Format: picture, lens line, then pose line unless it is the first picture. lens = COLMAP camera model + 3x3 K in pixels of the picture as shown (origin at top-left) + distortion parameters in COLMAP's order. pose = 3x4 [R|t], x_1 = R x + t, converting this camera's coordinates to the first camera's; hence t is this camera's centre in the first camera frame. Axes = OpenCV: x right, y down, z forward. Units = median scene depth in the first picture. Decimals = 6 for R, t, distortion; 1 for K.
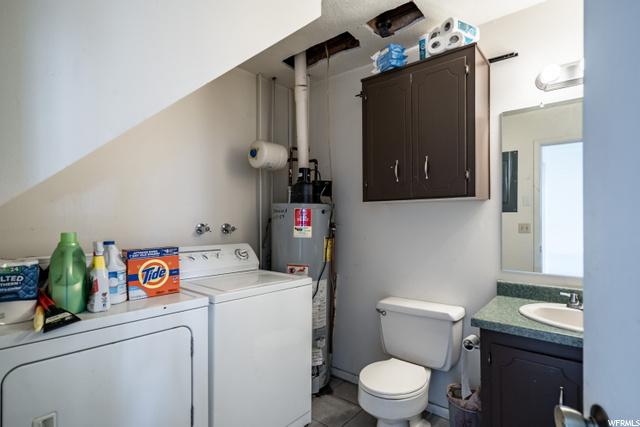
lens RADIAL K [[317.4, 0, 321.2], [0, 317.4, 211.8], [0, 0, 1]] dist [-0.001570, -0.000749]
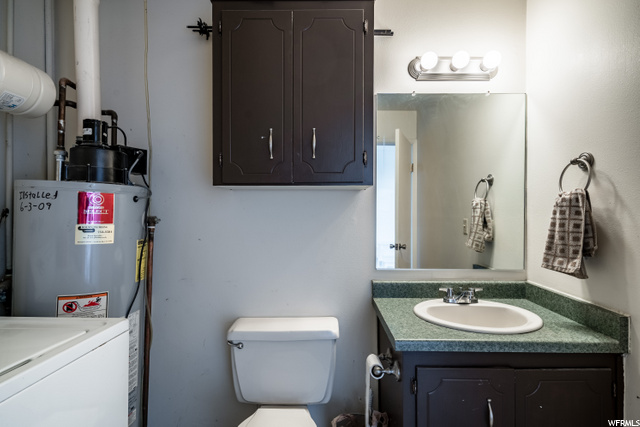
lens RADIAL K [[317.4, 0, 321.2], [0, 317.4, 211.8], [0, 0, 1]] dist [-0.001570, -0.000749]
pose [[0.782095, 0.005362, 0.623136, -0.091716], [-0.019110, 0.999699, 0.015383, 0.008139], [-0.622866, -0.023939, 0.781963, 0.313183]]
